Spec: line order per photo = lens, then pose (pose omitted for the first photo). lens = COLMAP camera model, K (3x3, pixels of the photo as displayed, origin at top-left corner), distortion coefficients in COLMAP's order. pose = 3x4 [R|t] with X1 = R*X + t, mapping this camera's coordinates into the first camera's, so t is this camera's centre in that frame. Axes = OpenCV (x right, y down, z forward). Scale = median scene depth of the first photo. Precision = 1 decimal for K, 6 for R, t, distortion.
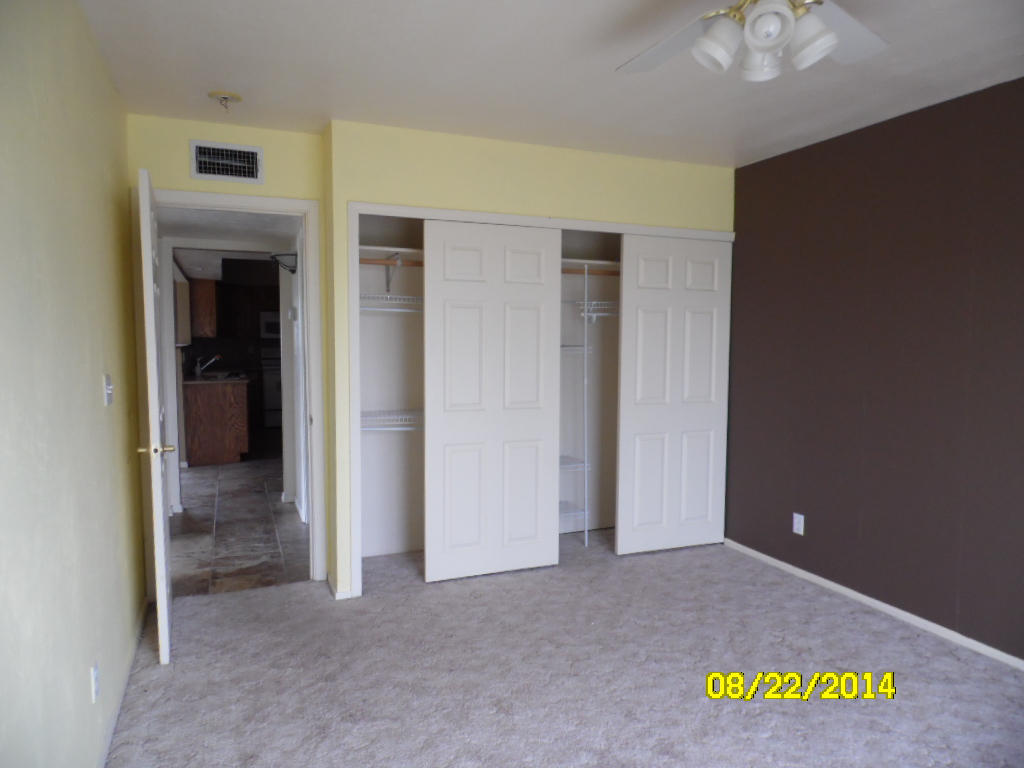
lens RADIAL K [[679.2, 0, 508.5], [0, 679.2, 386.5], [0, 0, 1]] dist [0.004397, -0.007537]
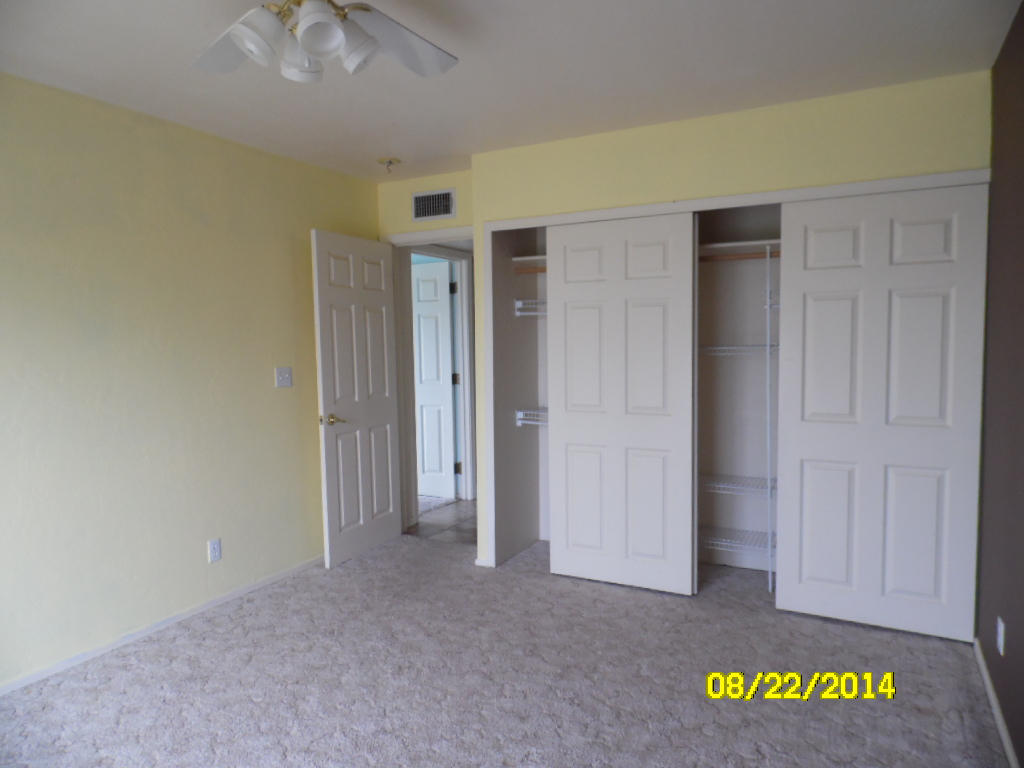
lens RADIAL K [[679.2, 0, 510.2], [0, 679.2, 389.2], [0, 0, 1]] dist [0.004397, -0.007537]
pose [[0.631984, 0.043300, -0.773771, 0.663341], [-0.038032, 0.998968, 0.024839, -0.018946], [0.774048, 0.013730, 0.632978, 0.295152]]
